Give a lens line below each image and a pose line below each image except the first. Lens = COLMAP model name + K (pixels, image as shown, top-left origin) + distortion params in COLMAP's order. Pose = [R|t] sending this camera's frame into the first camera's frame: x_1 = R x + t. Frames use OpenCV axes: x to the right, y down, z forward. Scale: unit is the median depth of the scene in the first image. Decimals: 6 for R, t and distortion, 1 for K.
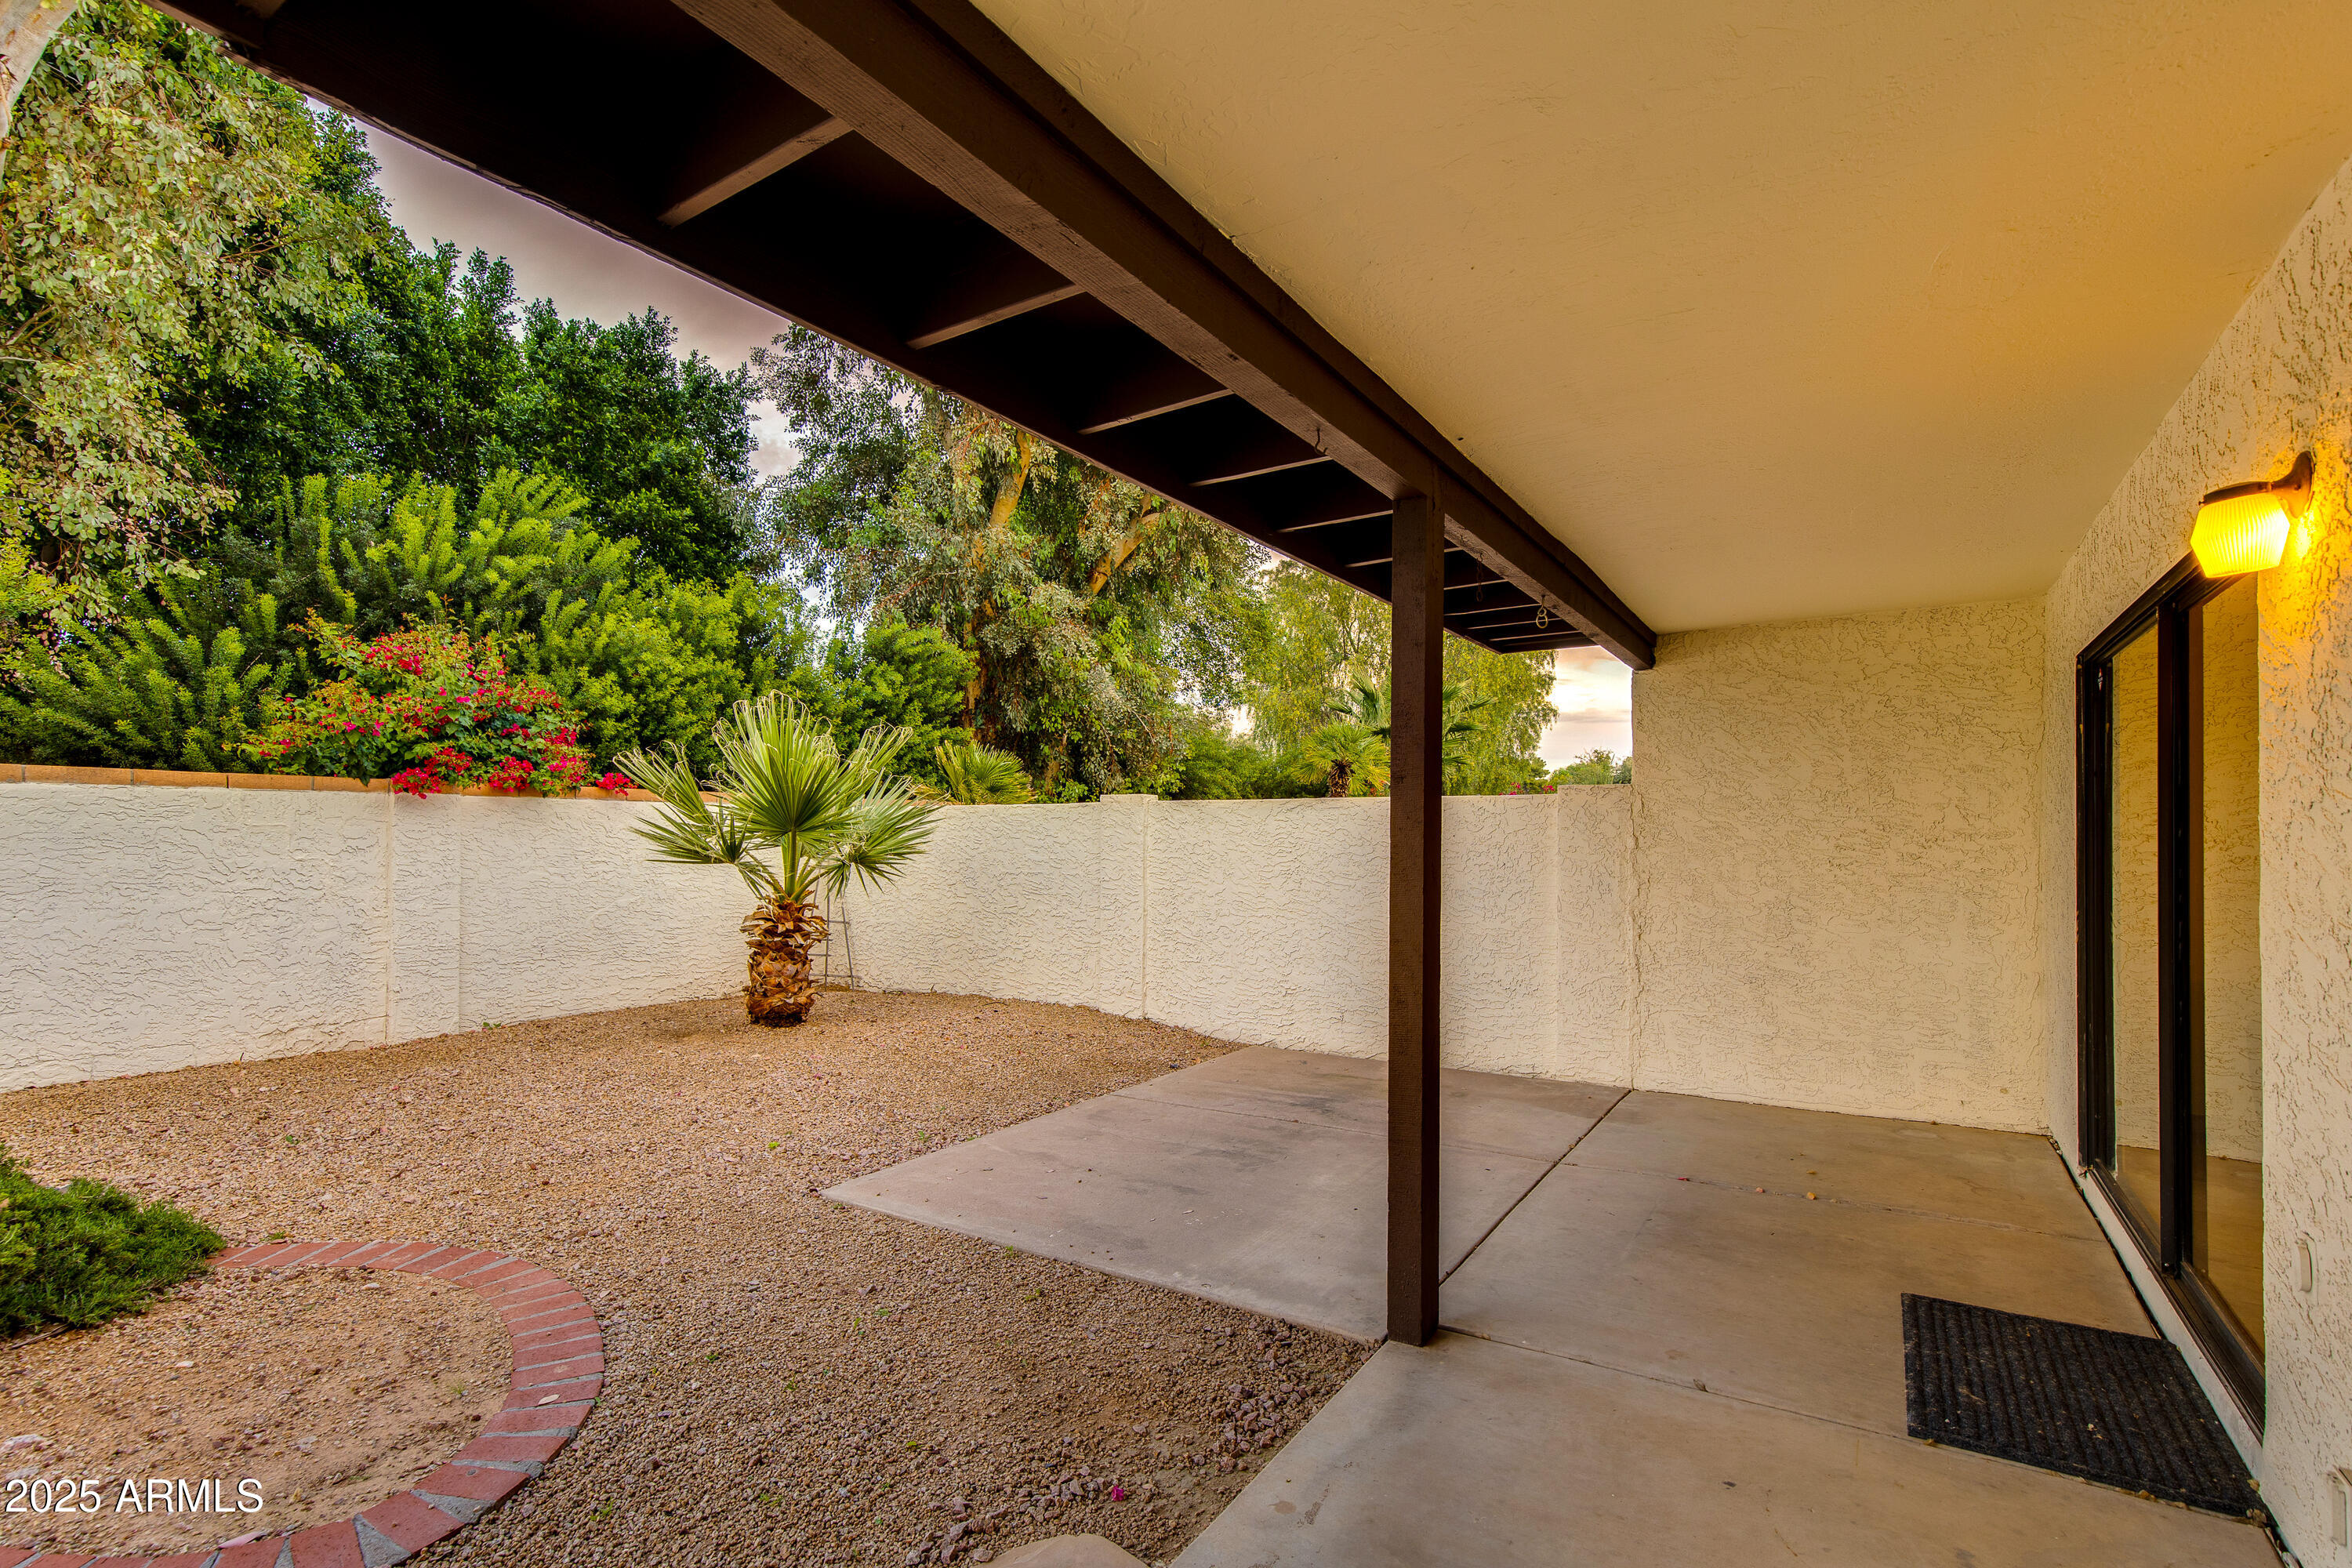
lens RADIAL K [[1063.1, 0, 1168.8], [0, 1063.1, 832.0], [0, 0, 1]] dist [0.011455, 0.000010]
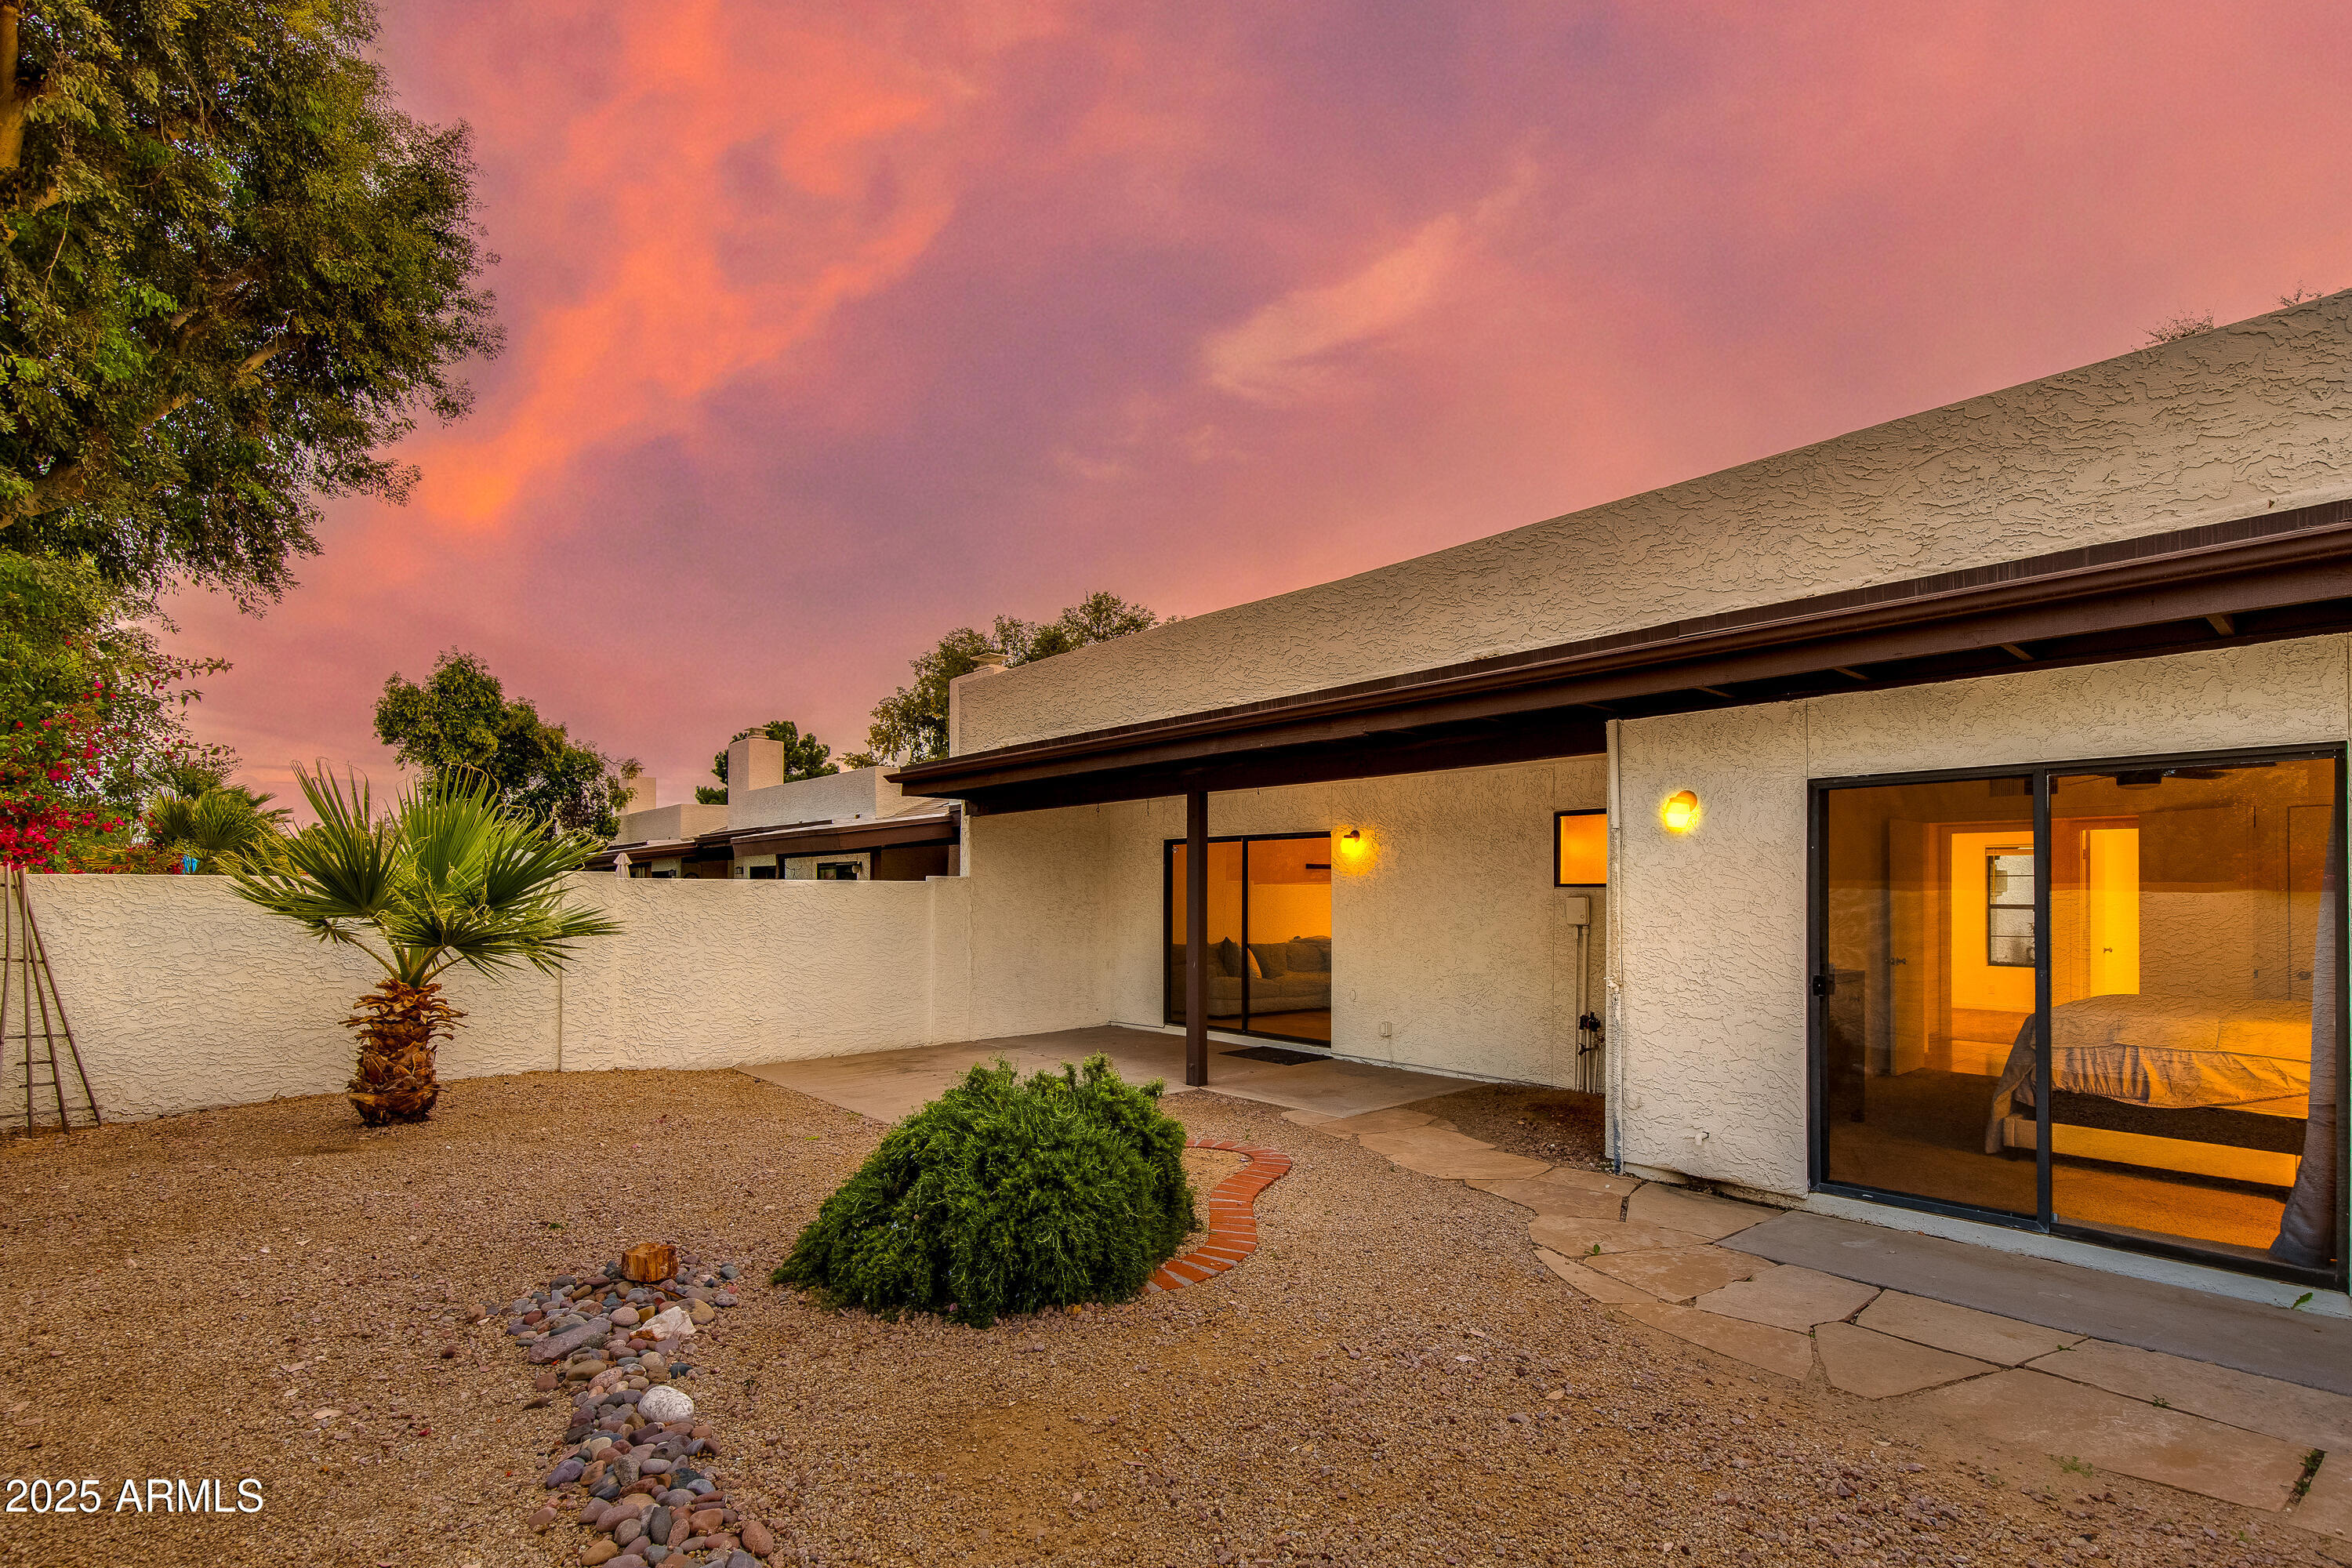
lens RADIAL K [[1094.7, 0, 1181.6], [0, 1094.7, 881.6], [0, 0, 1]] dist [0.001821, -0.000086]
pose [[0.273736, 0.007368, 0.961777, -1.301821], [-0.002944, 0.999972, -0.006823, -0.025585], [-0.961800, -0.000964, 0.273750, 0.121213]]
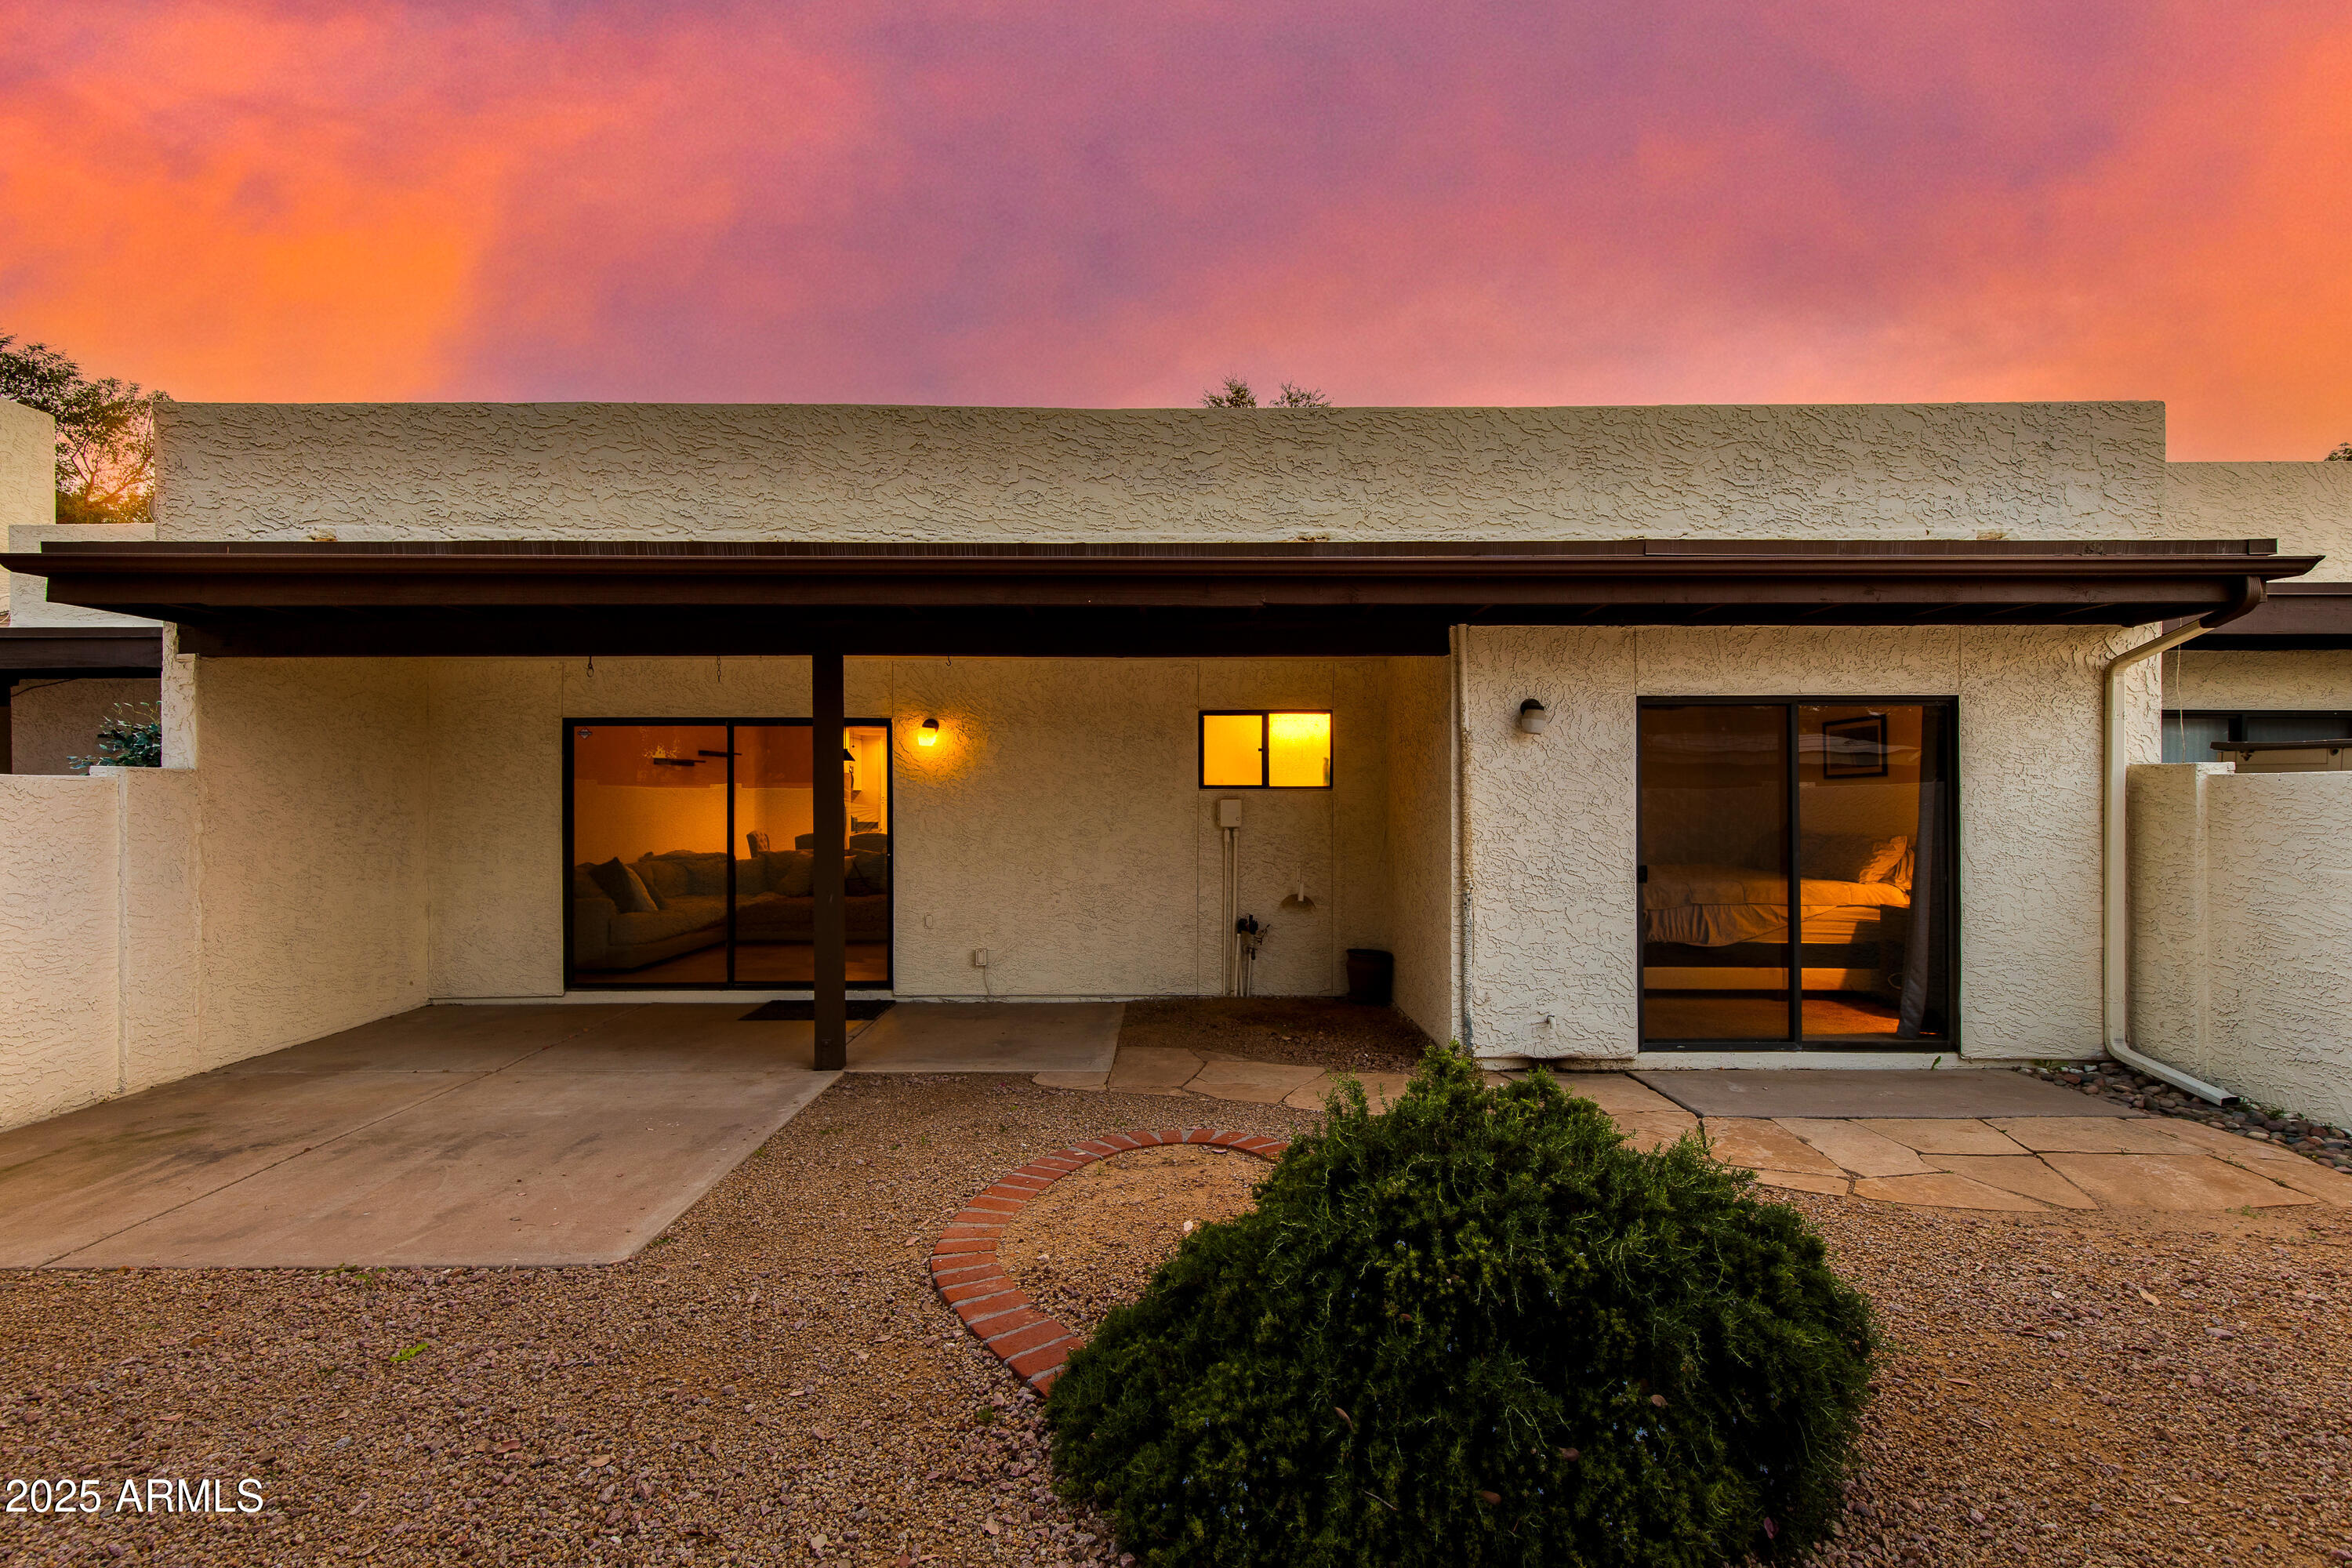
lens RADIAL K [[1070.0, 0, 1173.6], [0, 1070.0, 794.3], [0, 0, 1]] dist [0.009863, -0.000743]
pose [[-0.547005, -0.002492, 0.837125, -0.912453], [-0.002229, 0.999996, 0.001520, -0.024758], [-0.837126, -0.001035, -0.547009, 0.786719]]
